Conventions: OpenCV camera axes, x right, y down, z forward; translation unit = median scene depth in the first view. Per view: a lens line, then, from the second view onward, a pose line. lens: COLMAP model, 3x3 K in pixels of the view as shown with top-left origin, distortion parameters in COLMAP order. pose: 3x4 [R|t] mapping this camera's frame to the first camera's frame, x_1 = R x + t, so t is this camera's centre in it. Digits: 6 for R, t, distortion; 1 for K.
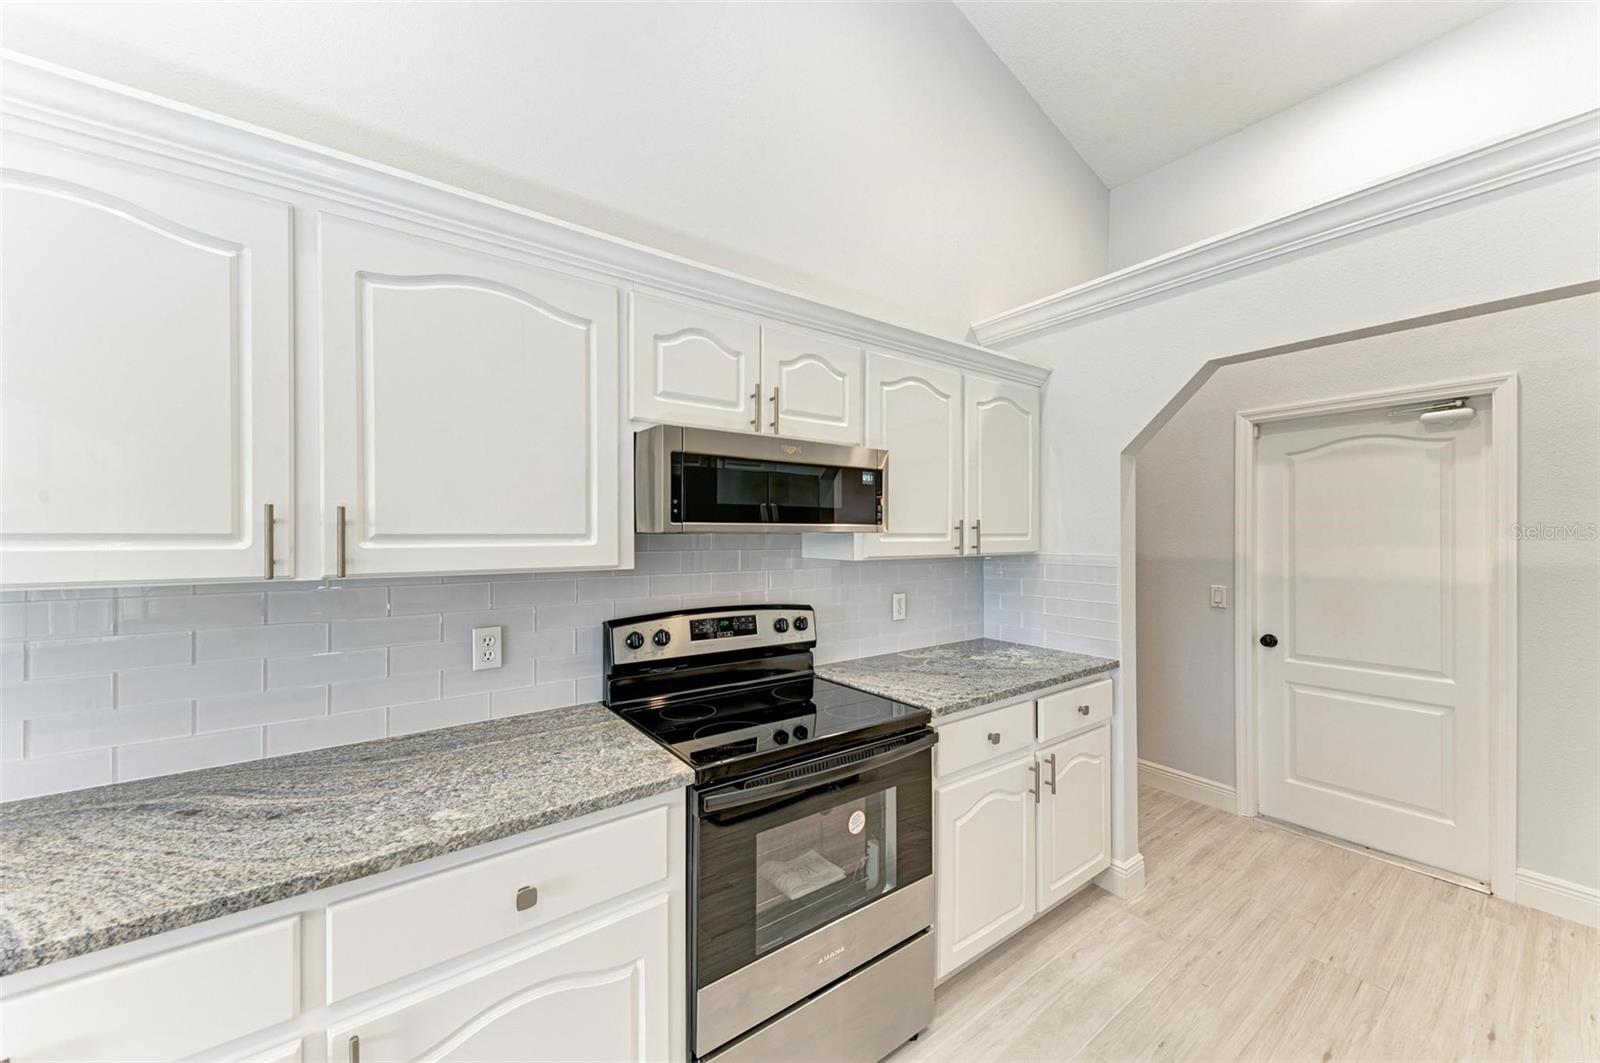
lens RADIAL K [[582.8, 0, 801.4], [0, 582.8, 540.6], [0, 0, 1]] dist [0.014649, -0.004295]
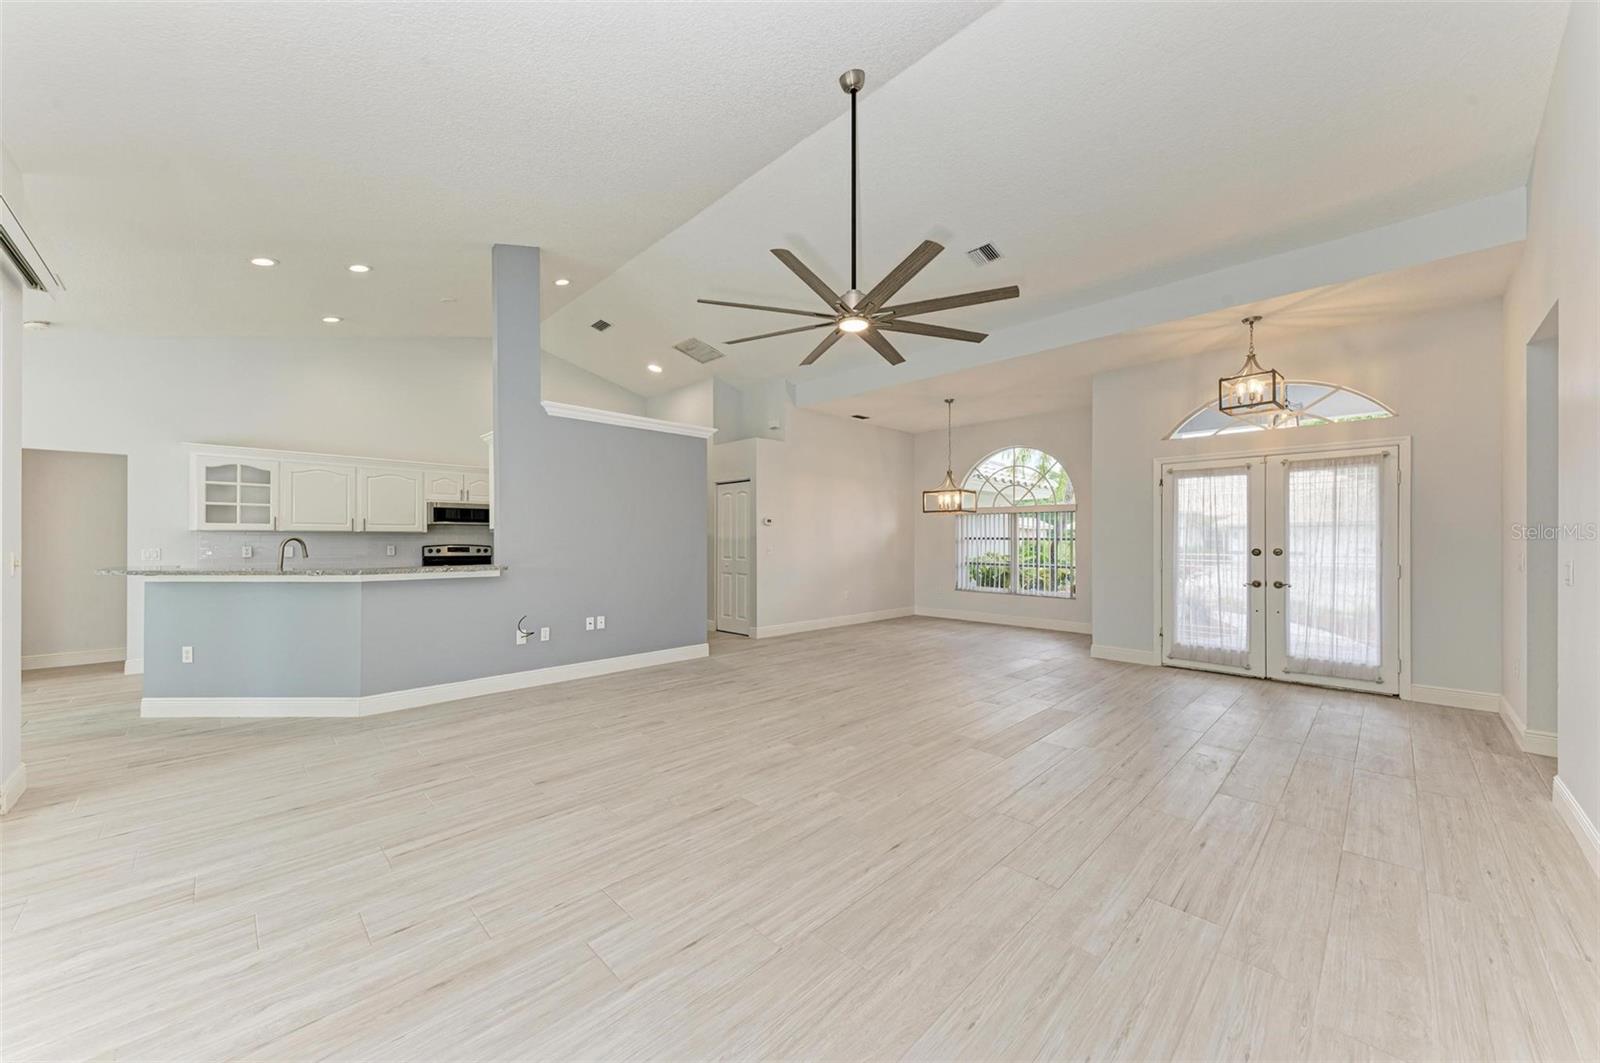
lens RADIAL K [[582.8, 0, 809.5], [0, 582.8, 537.5], [0, 0, 1]] dist [0.014649, -0.004295]
pose [[0.987453, 0.001704, 0.157904, 1.576770], [0.000014, 0.999941, -0.010875, 0.114470], [-0.157914, 0.010741, 0.987395, -3.241738]]
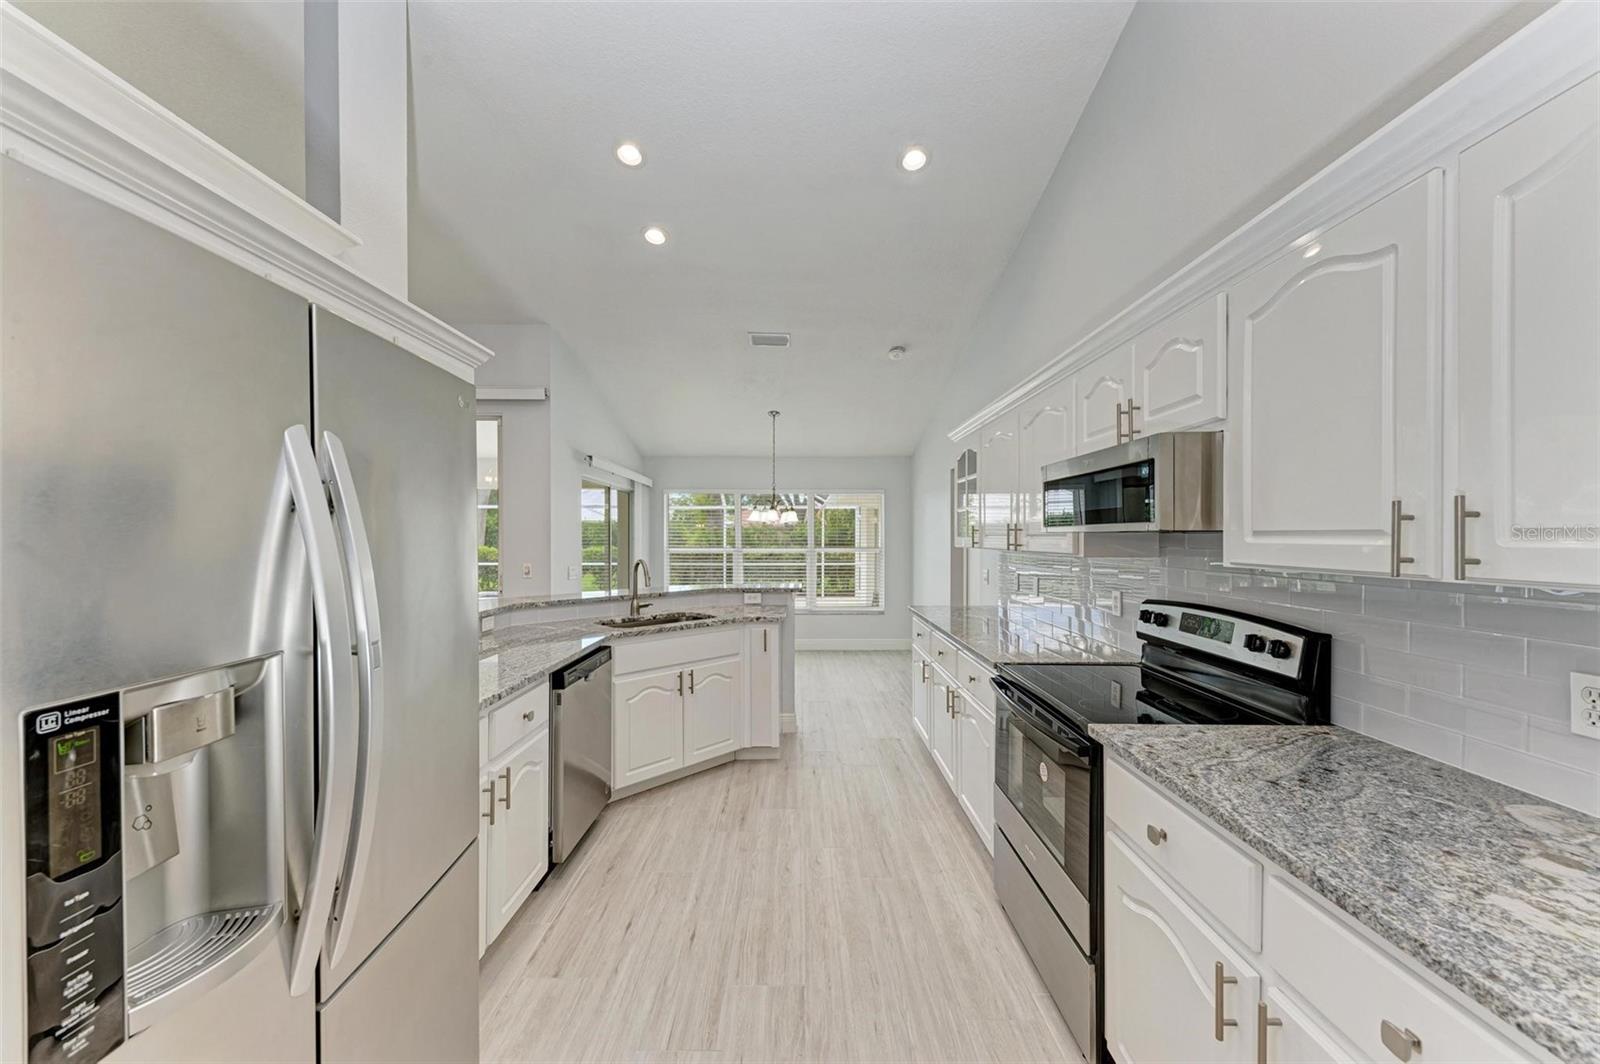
lens RADIAL K [[582.8, 0, 812.6], [0, 582.8, 535.3], [0, 0, 1]] dist [0.014649, -0.004295]
pose [[-0.576949, -0.001621, -0.816779, 1.113650], [-0.008733, 0.999953, 0.004183, -0.006177], [0.816734, 0.009546, -0.576936, 1.067017]]
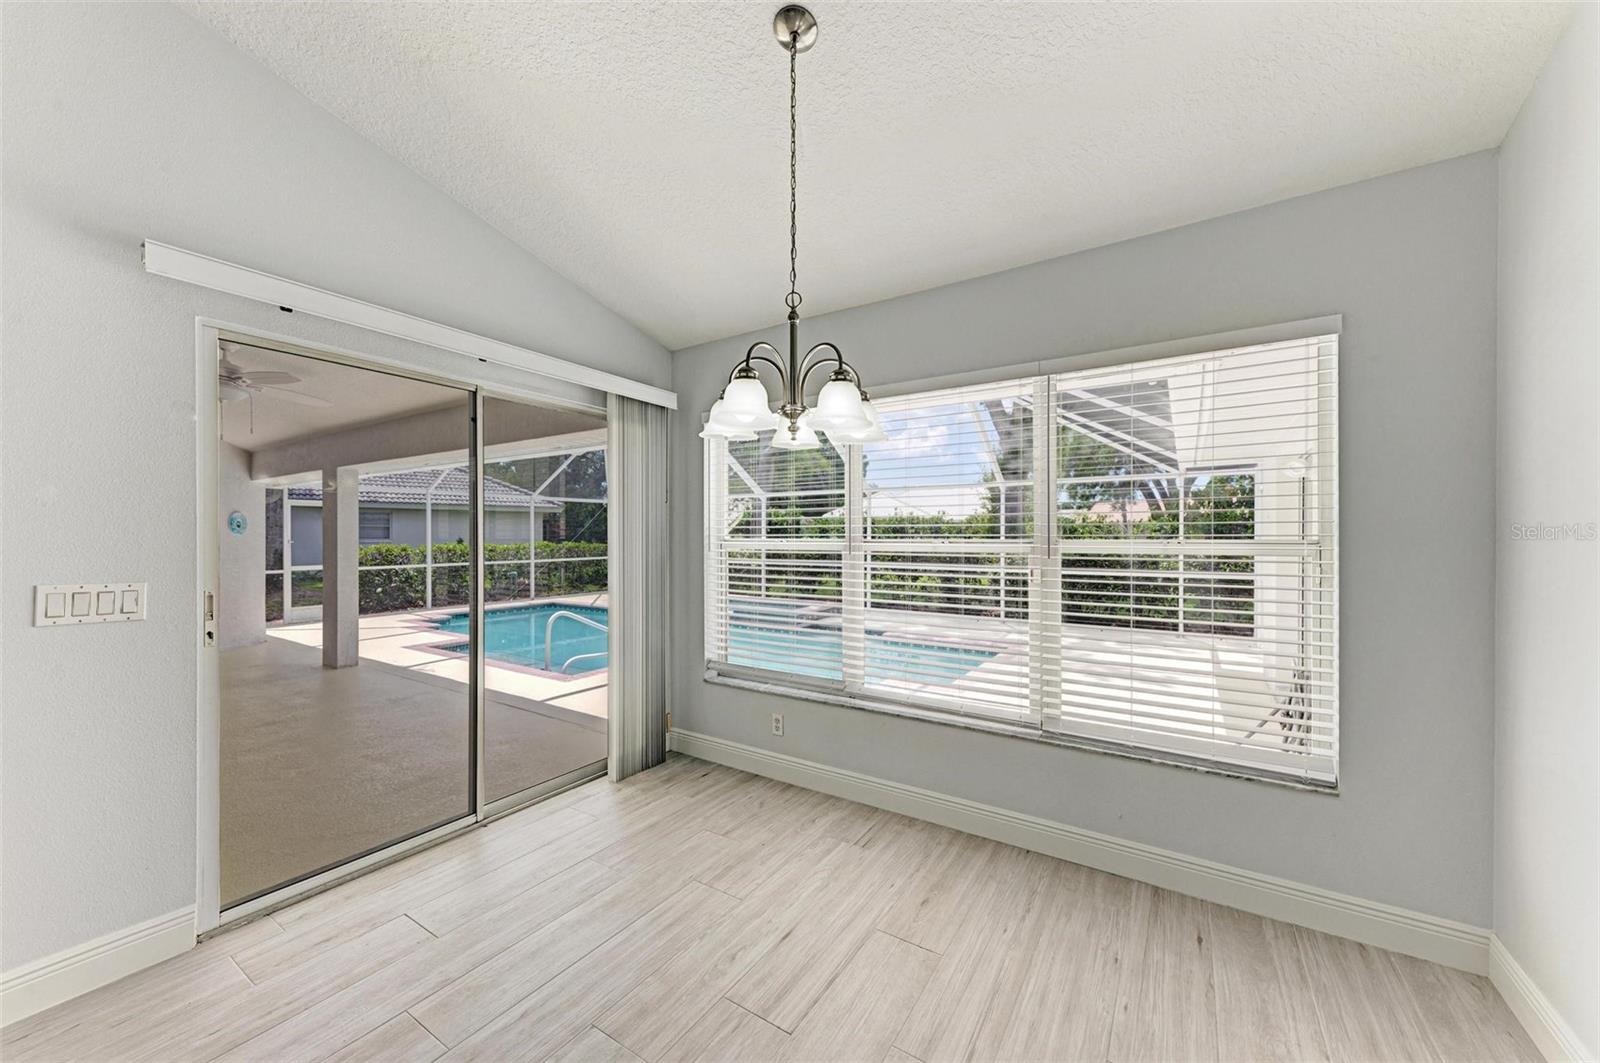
lens RADIAL K [[582.8, 0, 799.6], [0, 582.8, 538.7], [0, 0, 1]] dist [0.014649, -0.004295]
pose [[-0.939125, 0.004928, -0.343540, -1.269146], [-0.000447, 0.999879, 0.015567, 0.077358], [0.343575, 0.014773, -0.939009, -0.238987]]
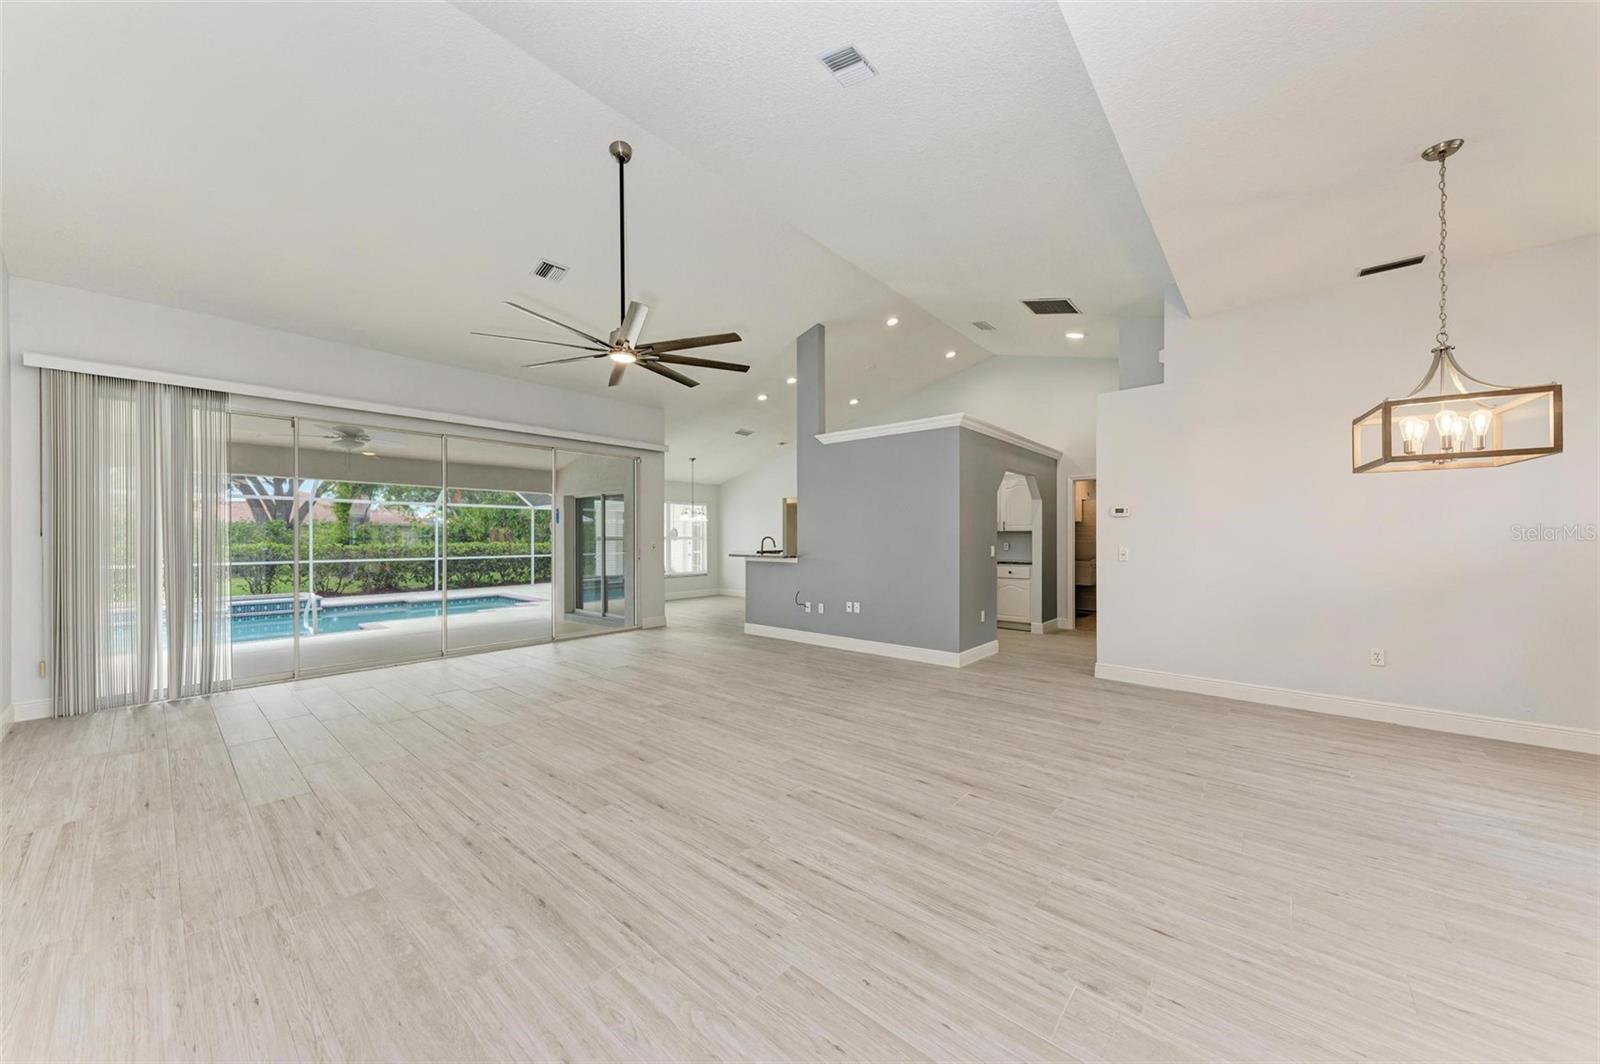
lens RADIAL K [[556.3, 0, 801.1], [0, 556.3, 540.1], [0, 0, 1]] dist [0.002111, -0.001908]
pose [[0.232071, 0.006932, -0.972674, 4.193460], [-0.009221, 0.999945, 0.004927, 0.087872], [0.972655, 0.007826, 0.232122, -1.271903]]
